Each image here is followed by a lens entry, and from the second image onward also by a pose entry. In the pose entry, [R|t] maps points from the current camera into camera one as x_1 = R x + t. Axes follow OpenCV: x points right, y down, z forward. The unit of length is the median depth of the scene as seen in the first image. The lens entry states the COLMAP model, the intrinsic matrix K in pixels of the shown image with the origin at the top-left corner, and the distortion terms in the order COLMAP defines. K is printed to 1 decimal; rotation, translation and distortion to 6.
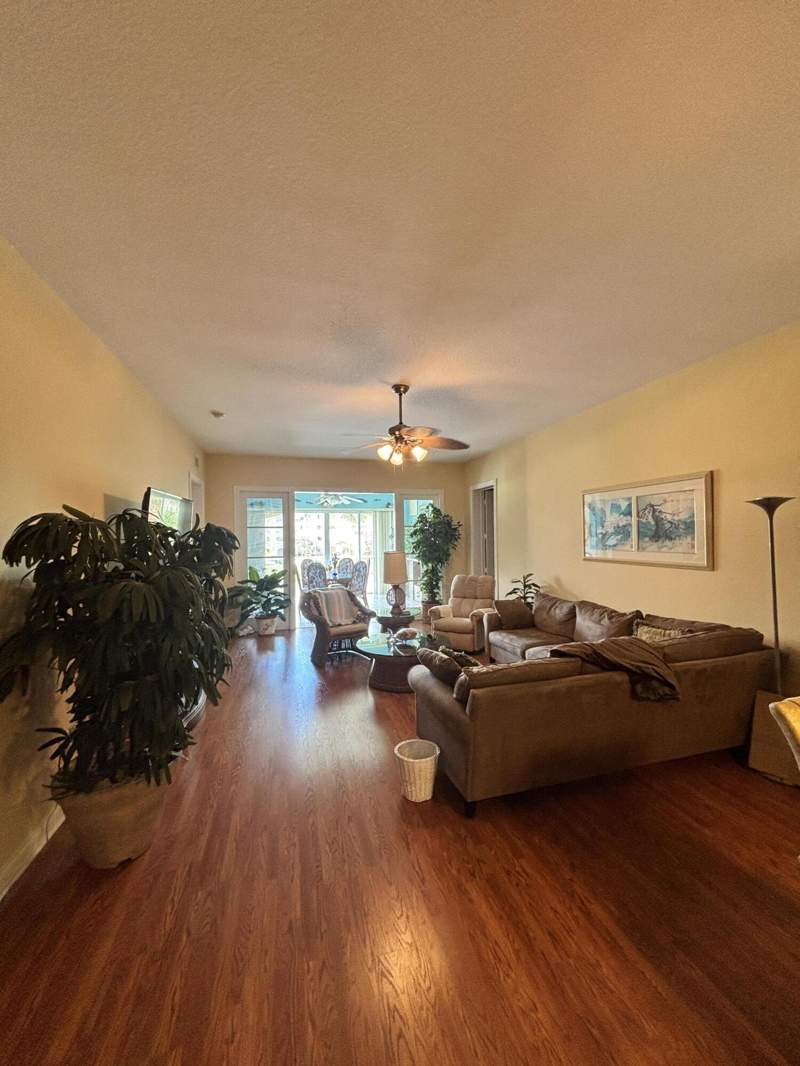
lens RADIAL K [[429.3, 0, 405.4], [0, 429.3, 532.6], [0, 0, 1]] dist [-0.004829, -0.000050]
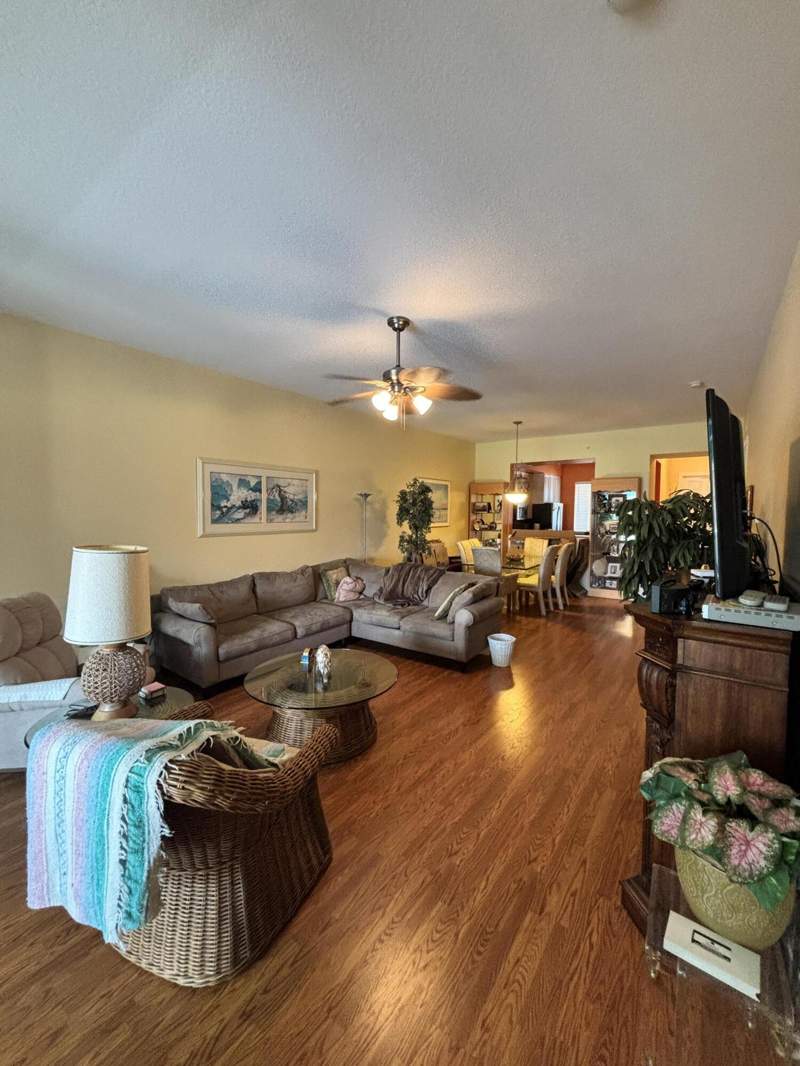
lens RADIAL K [[429.3, 0, 403.4], [0, 429.3, 532.2], [0, 0, 1]] dist [-0.004829, -0.000050]
pose [[-0.620803, -0.030186, 0.783385, -0.637120], [-0.002613, 0.999333, 0.036436, 0.025478], [-0.783962, 0.020573, -0.620467, 1.445211]]
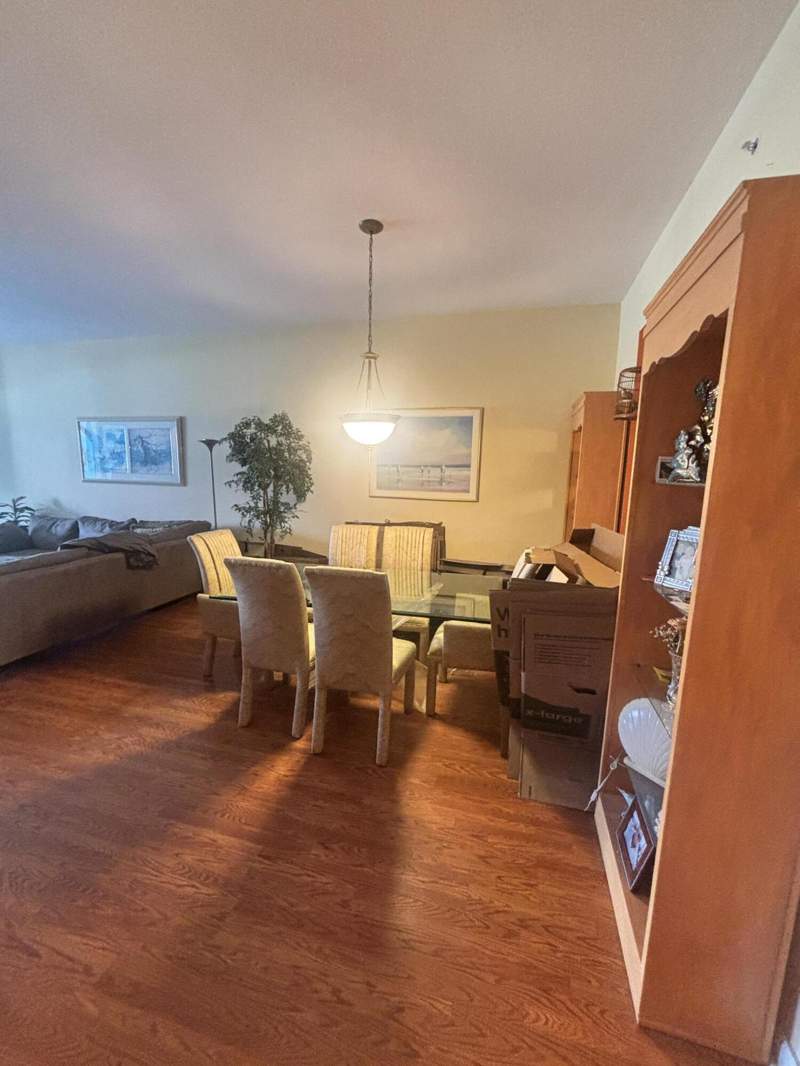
lens RADIAL K [[429.3, 0, 403.7], [0, 429.3, 535.1], [0, 0, 1]] dist [-0.004829, -0.000050]
pose [[0.509206, -0.106805, 0.853992, -0.151460], [-0.038261, 0.988480, 0.146439, 0.008259], [-0.859794, -0.107242, 0.499253, -0.347154]]
